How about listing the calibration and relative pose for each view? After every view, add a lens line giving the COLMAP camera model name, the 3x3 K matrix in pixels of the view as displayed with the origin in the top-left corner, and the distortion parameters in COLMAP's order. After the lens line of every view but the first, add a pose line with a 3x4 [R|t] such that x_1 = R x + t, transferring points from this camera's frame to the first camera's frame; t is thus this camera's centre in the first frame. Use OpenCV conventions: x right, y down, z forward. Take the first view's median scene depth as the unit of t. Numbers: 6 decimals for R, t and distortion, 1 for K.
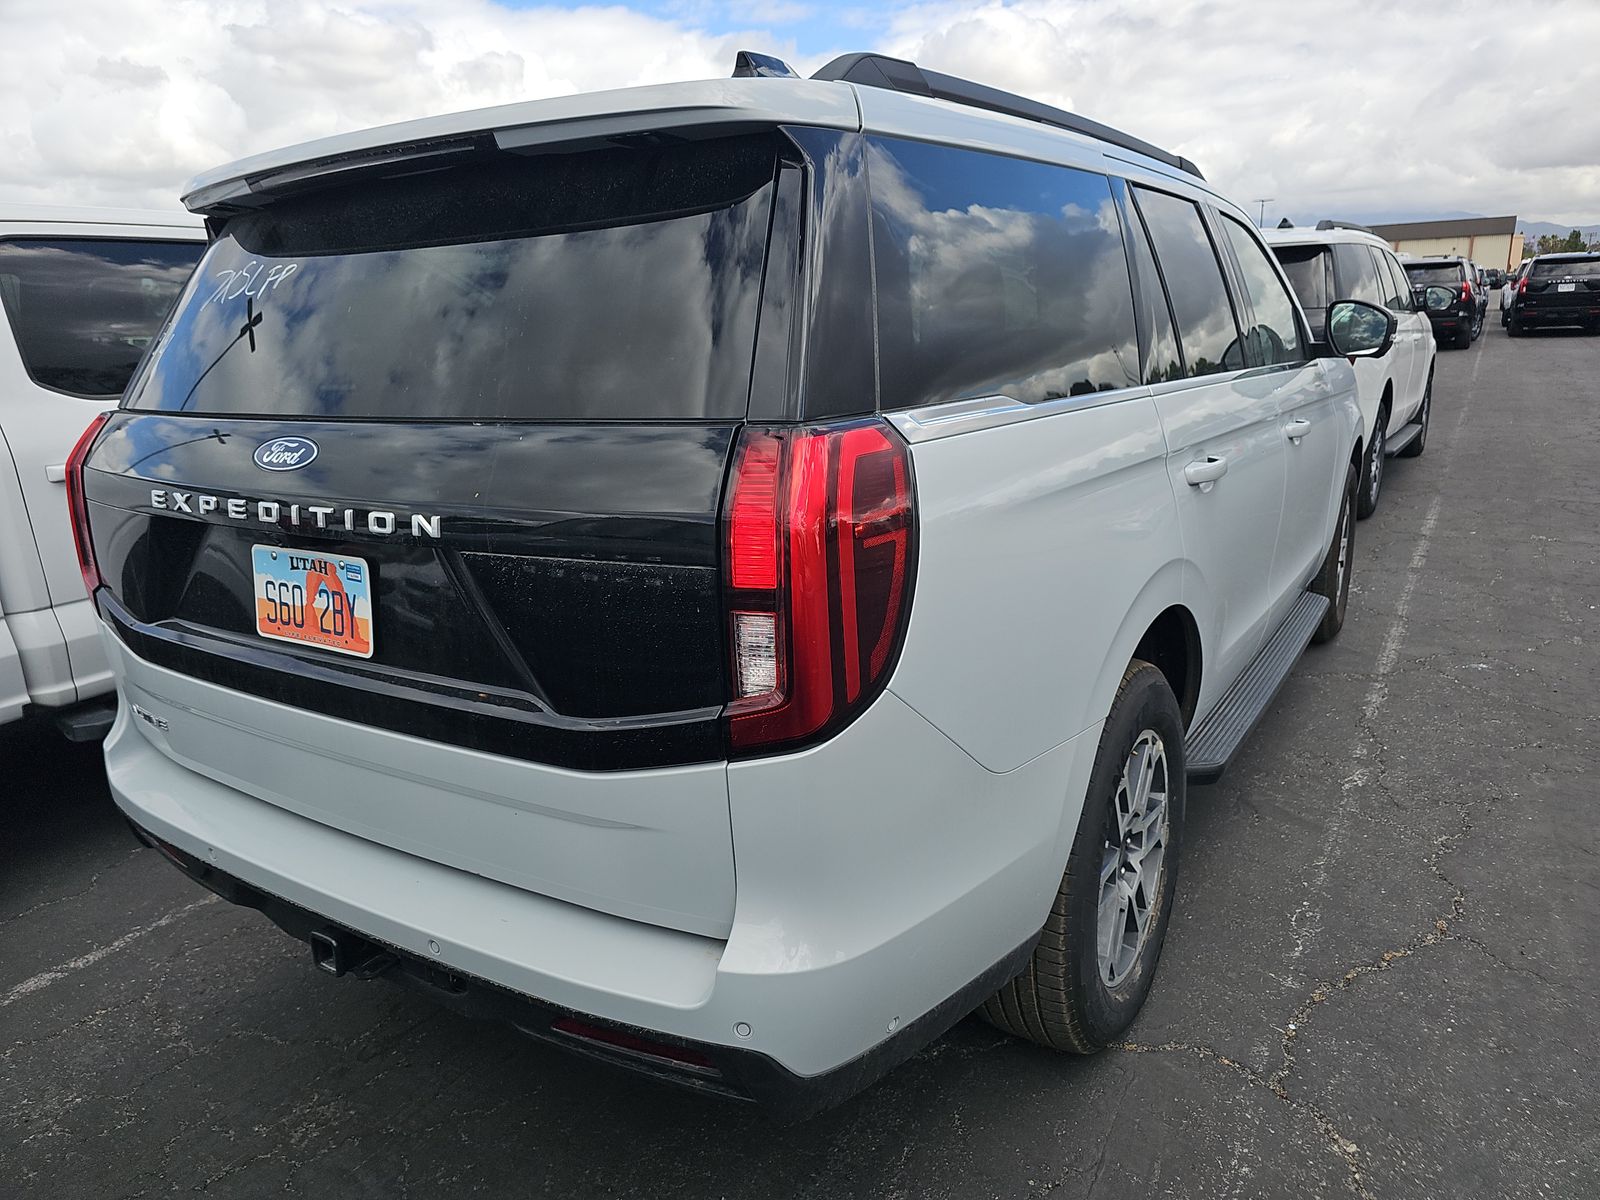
lens RADIAL K [[1016.0, 0, 800.0], [0, 1016.0, 600.0], [0, 0, 1]] dist [0.004067, 0.000197]
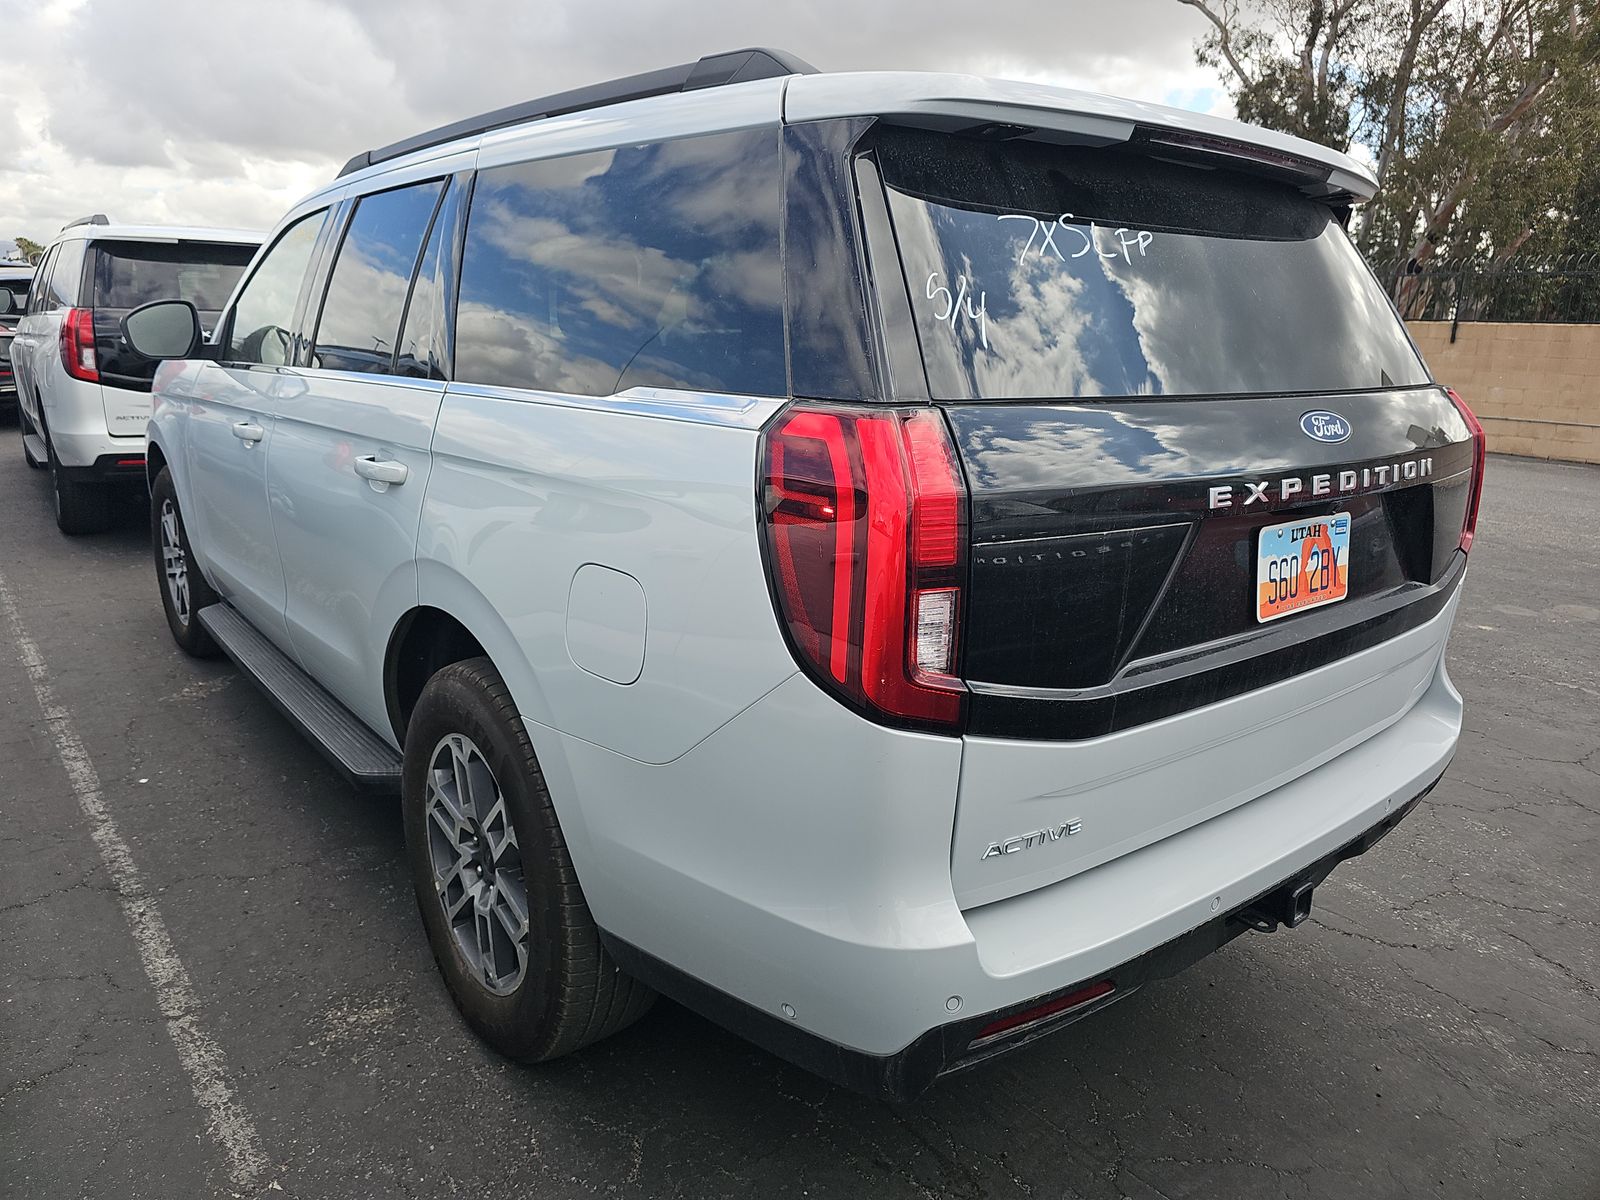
lens RADIAL K [[1070.2, 0, 747.0], [0, 1070.2, 595.2], [0, 0, 1]] dist [-0.000214, -0.000556]
pose [[0.355940, -0.183260, 0.916364, -1.726992], [0.210028, 0.971185, 0.112643, -0.219328], [-0.910601, 0.152368, 0.384173, 1.116230]]
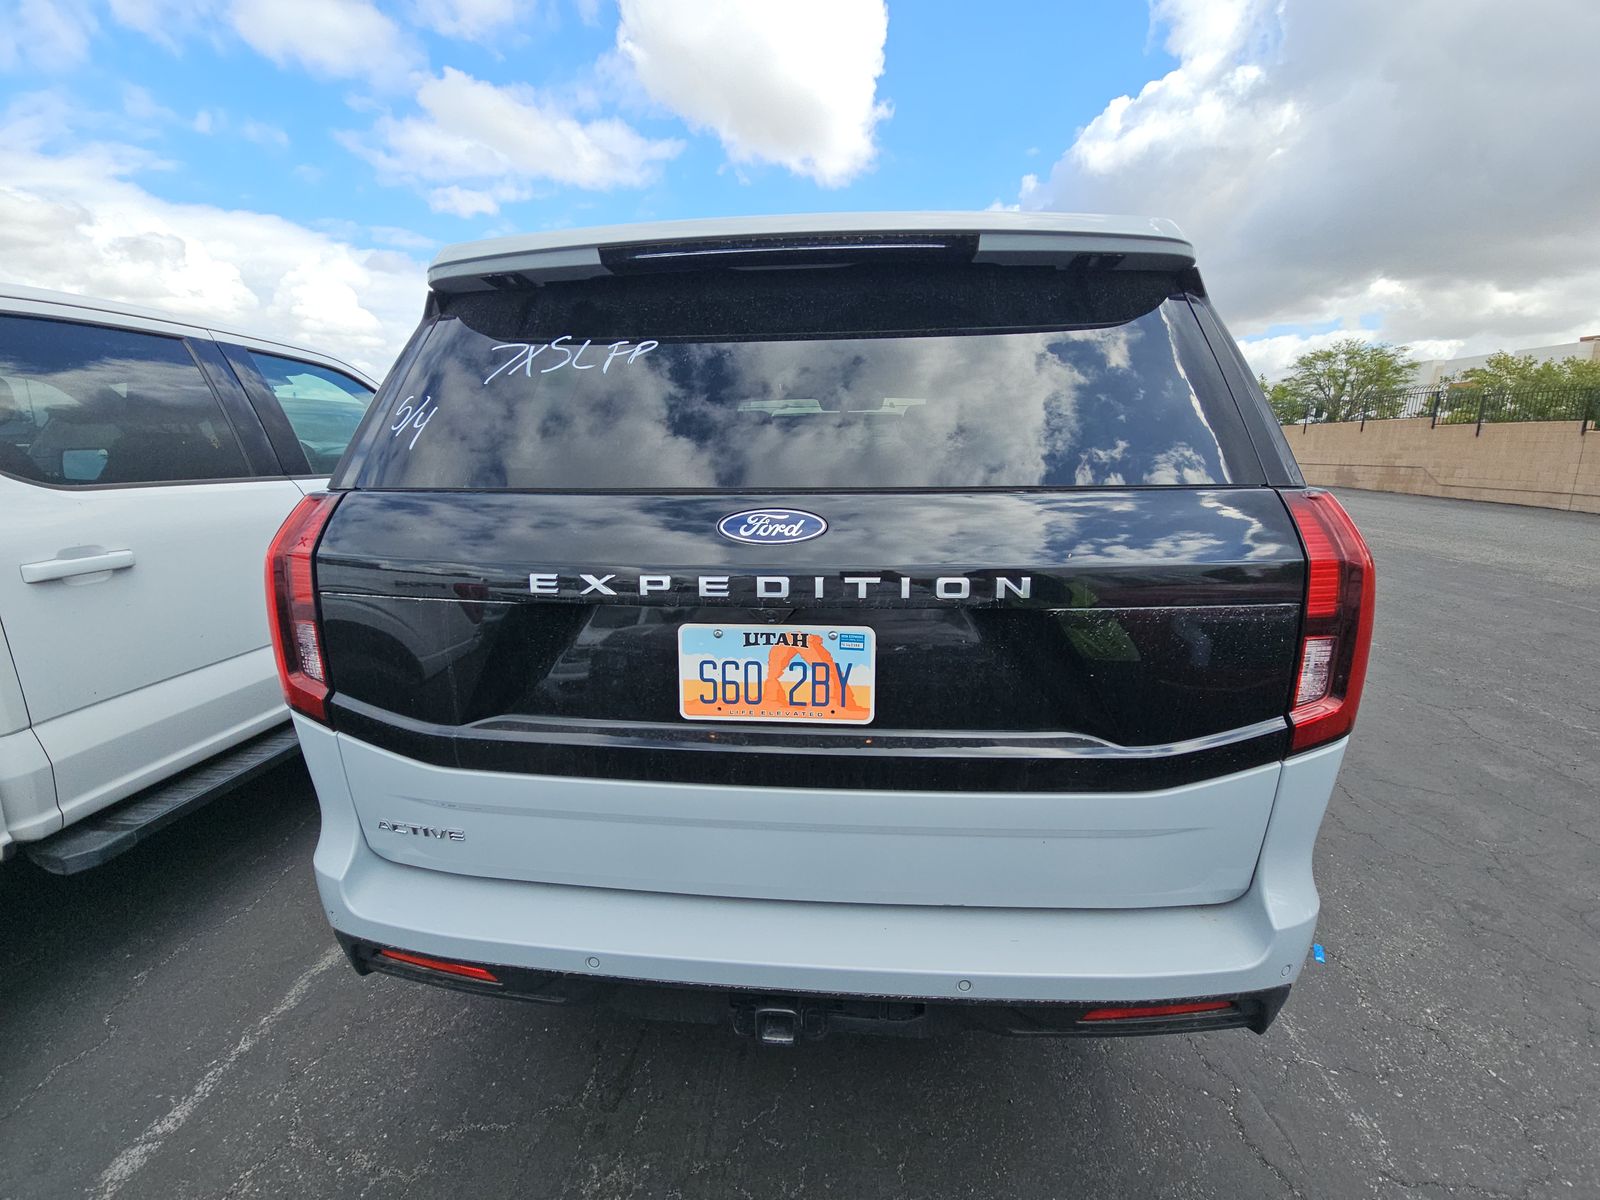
lens RADIAL K [[639.5, 0, 800.0], [0, 639.5, 600.0], [0, 0, 1]] dist [-0.001293, -0.006320]
pose [[0.894900, -0.071332, 0.440528, -0.734775], [0.091184, 0.995544, -0.024032, -0.055490], [-0.436851, 0.061675, 0.897417, 0.434138]]
